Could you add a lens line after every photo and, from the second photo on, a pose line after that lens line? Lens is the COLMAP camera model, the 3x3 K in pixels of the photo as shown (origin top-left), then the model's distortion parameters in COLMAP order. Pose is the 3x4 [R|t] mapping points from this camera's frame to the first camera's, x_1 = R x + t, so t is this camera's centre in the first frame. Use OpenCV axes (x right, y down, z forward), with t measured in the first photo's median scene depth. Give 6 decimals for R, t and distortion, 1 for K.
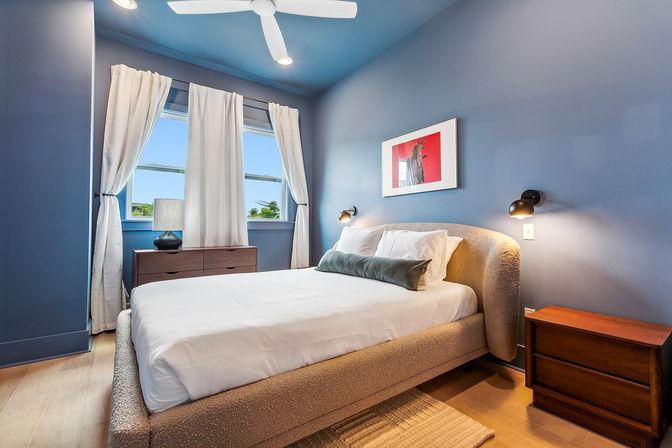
lens RADIAL K [[305.5, 0, 336.0], [0, 305.5, 224.0], [0, 0, 1]] dist [-0.000055, 0.000334]
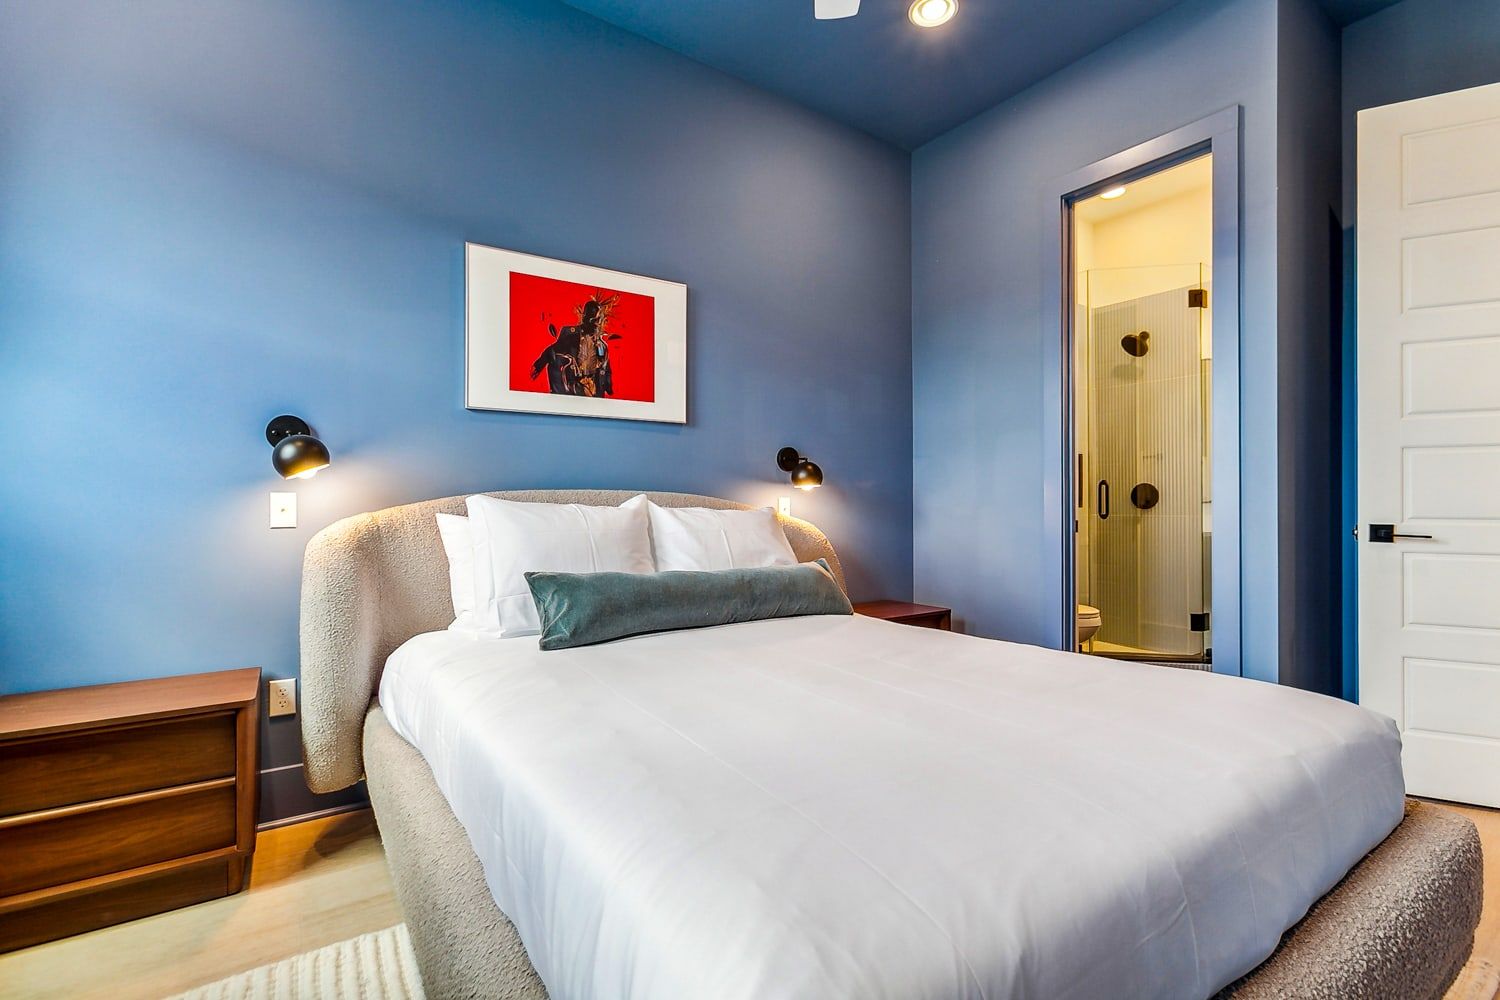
lens RADIAL K [[681.9, 0, 750.0], [0, 681.9, 500.0], [0, 0, 1]] dist [-0.000055, 0.000334]
pose [[0.064413, 0.007957, 0.997892, -0.658625], [-0.018702, 0.999802, -0.006765, 0.013355], [-0.997748, -0.018227, 0.064549, 0.737882]]
